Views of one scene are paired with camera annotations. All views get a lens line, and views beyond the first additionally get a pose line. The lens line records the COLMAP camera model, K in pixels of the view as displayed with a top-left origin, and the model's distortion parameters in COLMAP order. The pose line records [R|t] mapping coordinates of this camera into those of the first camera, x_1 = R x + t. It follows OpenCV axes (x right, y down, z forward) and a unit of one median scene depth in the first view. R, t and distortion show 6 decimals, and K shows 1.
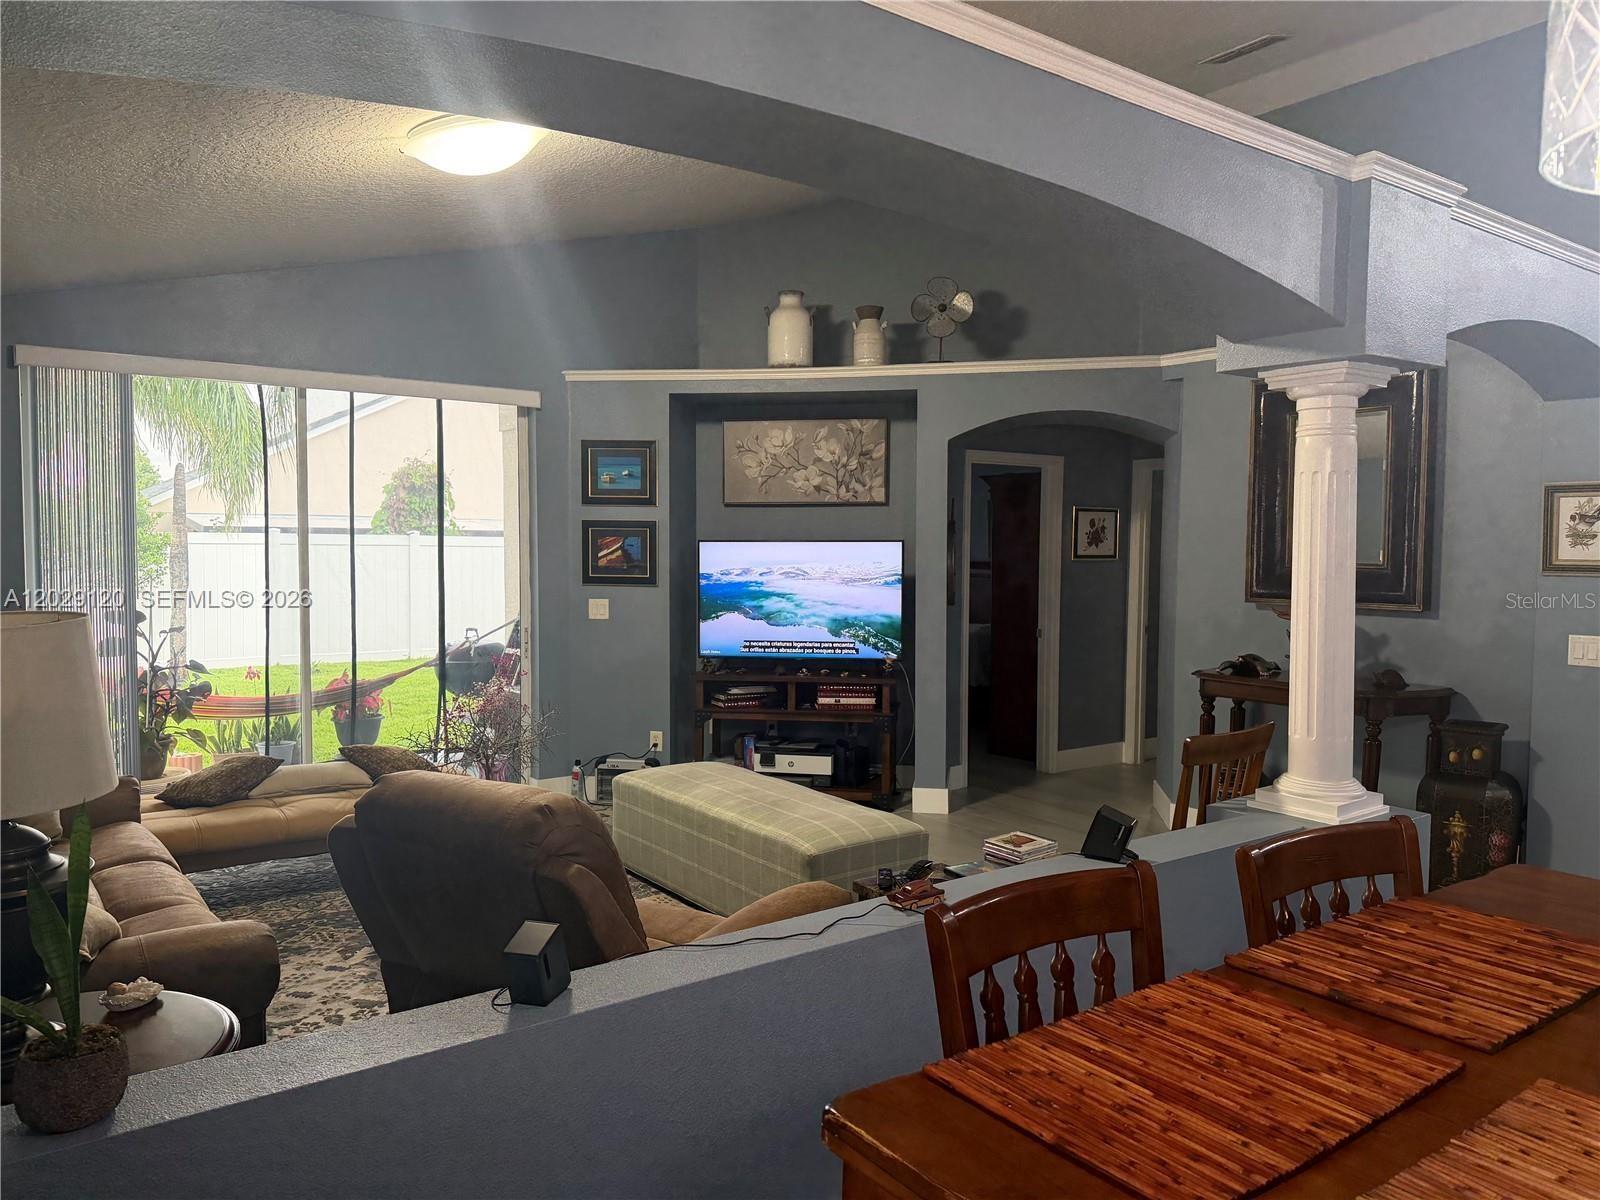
lens RADIAL K [[1130.9, 0, 799.0], [0, 1130.9, 597.8], [0, 0, 1]] dist [0.001745, -0.002974]
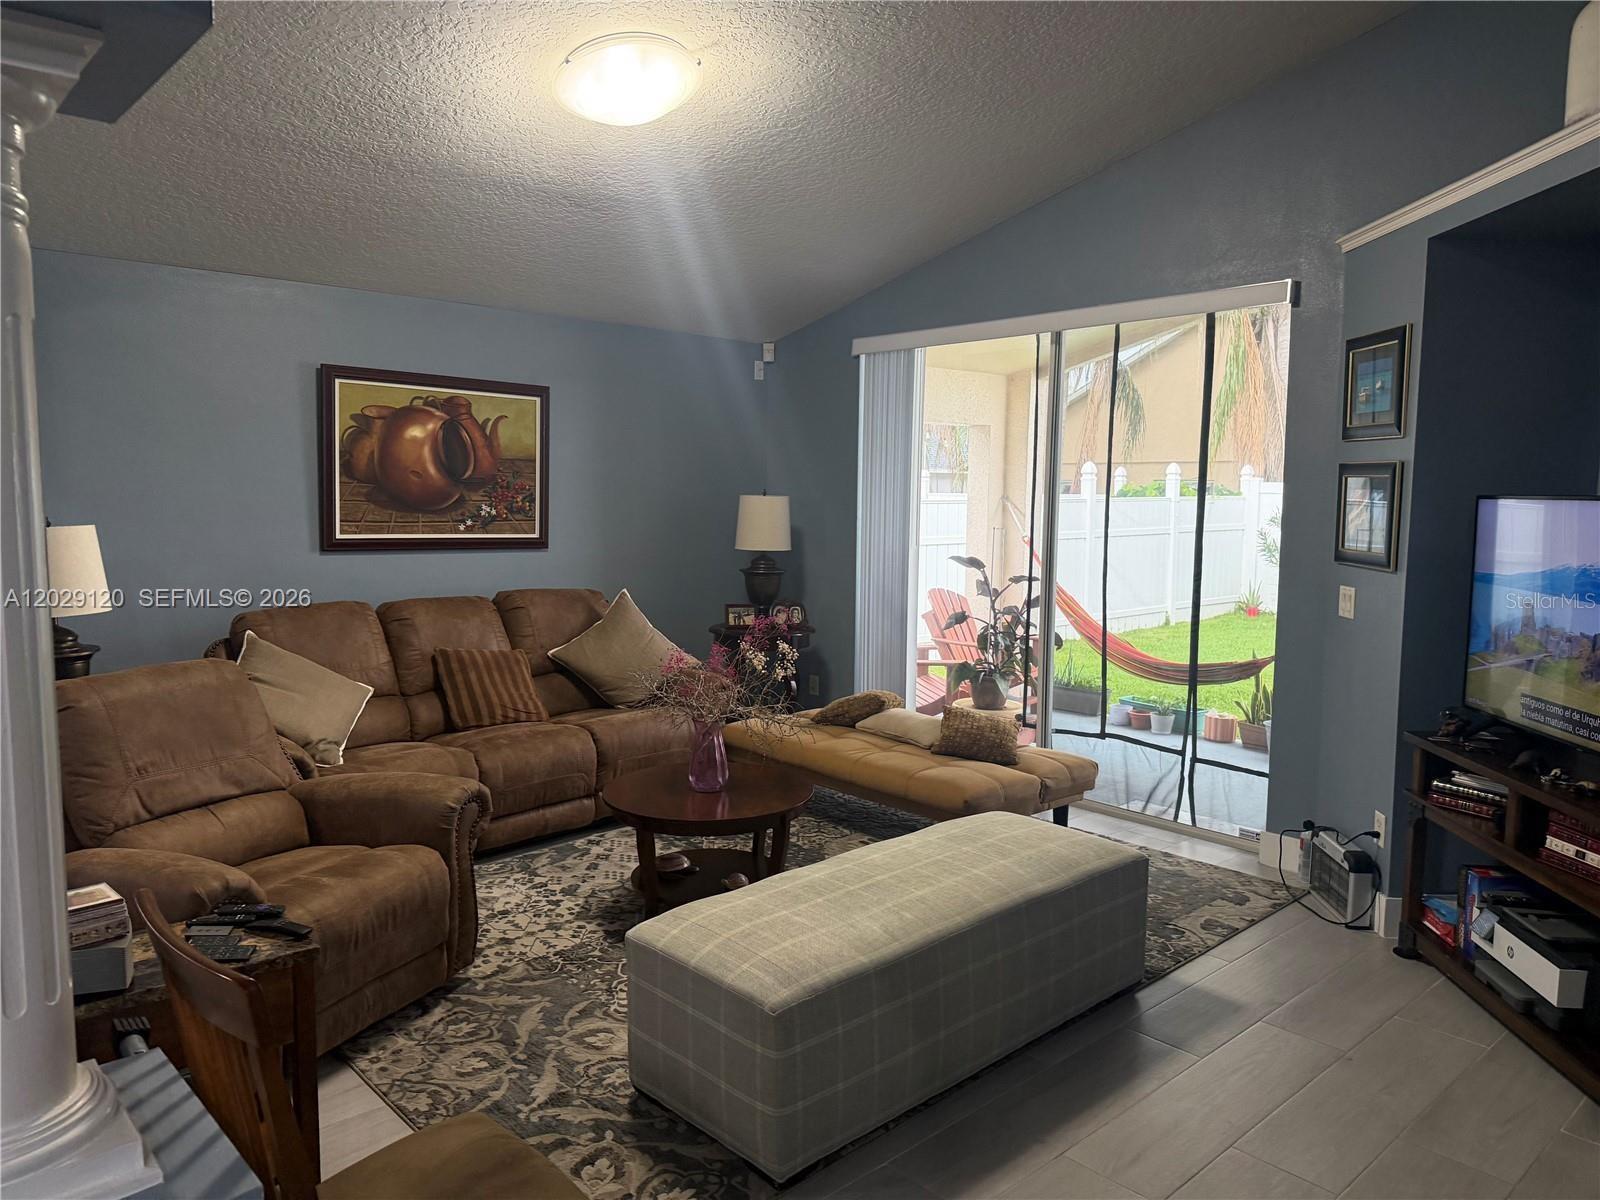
lens RADIAL K [[1130.9, 0, 798.7], [0, 1130.9, 596.8], [0, 0, 1]] dist [0.001745, -0.002974]
pose [[0.104902, 0.095092, -0.989926, 0.436275], [-0.063510, 0.994027, 0.088756, -0.031247], [0.992453, 0.053559, 0.110315, 0.633369]]
